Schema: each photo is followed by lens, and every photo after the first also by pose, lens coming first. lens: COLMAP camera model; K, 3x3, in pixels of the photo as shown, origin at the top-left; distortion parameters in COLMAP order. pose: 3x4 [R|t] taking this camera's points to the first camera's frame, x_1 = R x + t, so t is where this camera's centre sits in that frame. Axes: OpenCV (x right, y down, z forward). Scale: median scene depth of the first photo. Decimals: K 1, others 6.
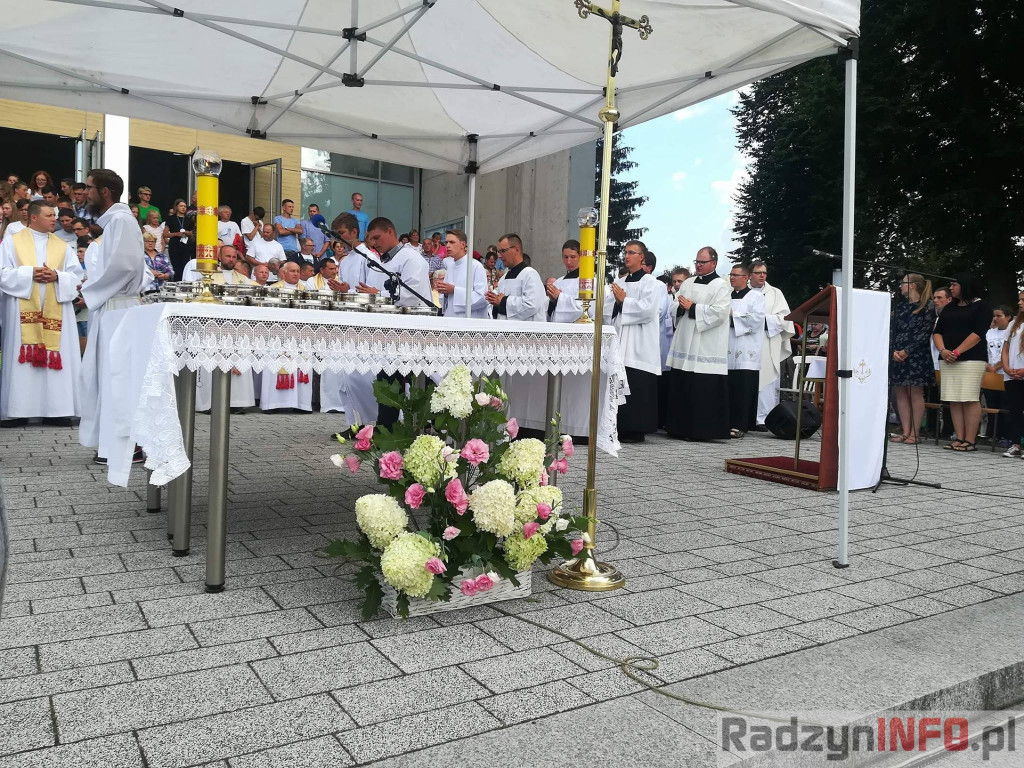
lens RADIAL K [[801.6, 0, 509.4], [0, 801.6, 380.9], [0, 0, 1]] dist [0.041929, -0.072263]
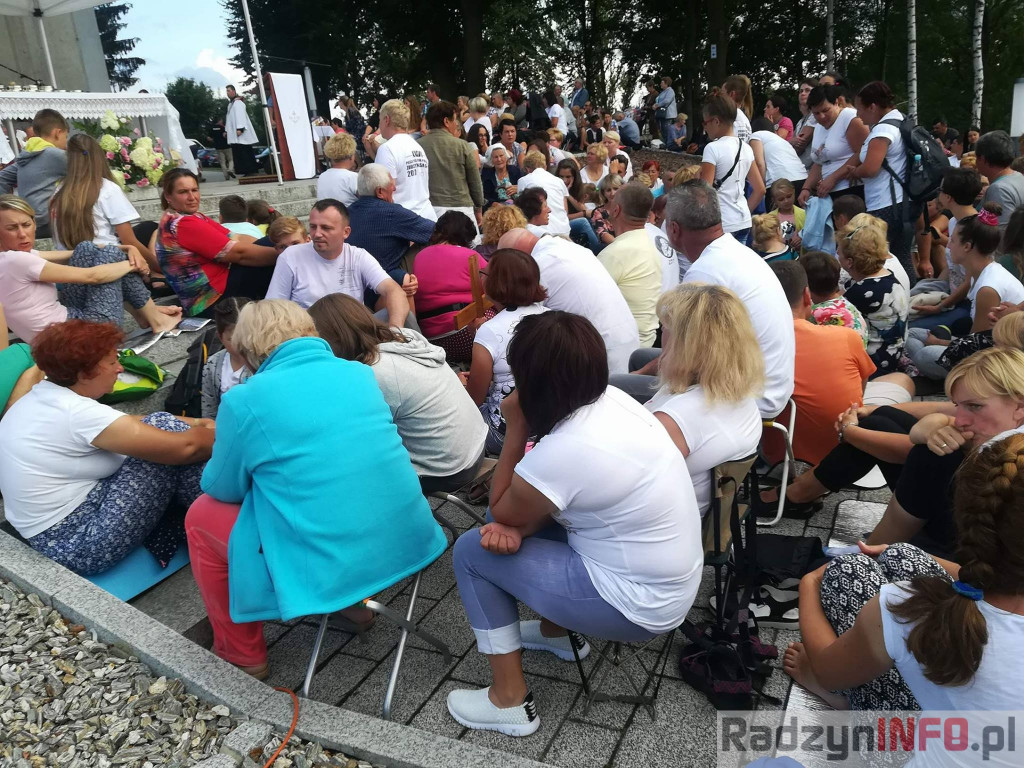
lens RADIAL K [[801.6, 0, 511.8], [0, 801.6, 377.9], [0, 0, 1]] dist [0.041929, -0.072263]
pose [[0.838235, -0.253297, 0.482911, -0.387429], [0.142377, 0.956515, 0.254576, 0.286882], [-0.526395, -0.144639, 0.837847, -1.717946]]
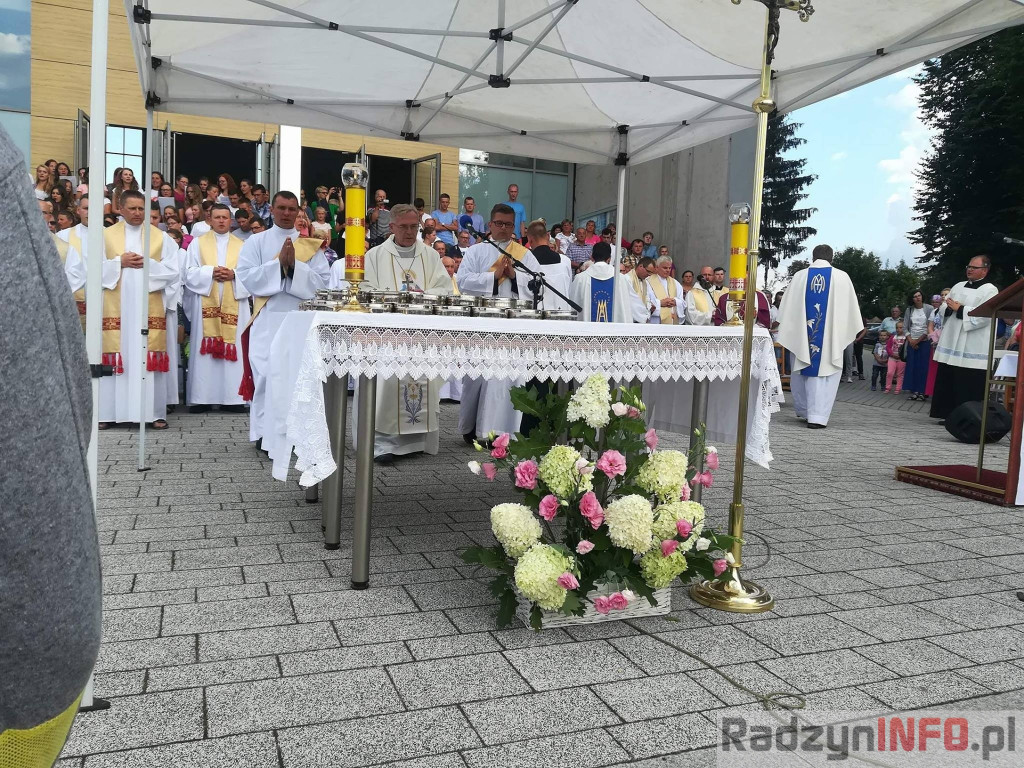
lens RADIAL K [[801.6, 0, 509.0], [0, 801.6, 379.9], [0, 0, 1]] dist [0.041929, -0.072263]
pose [[0.981561, 0.012783, -0.190723, 0.015554], [-0.009763, 0.999812, 0.016768, -0.023293], [0.190901, -0.014596, 0.981501, 0.019585]]
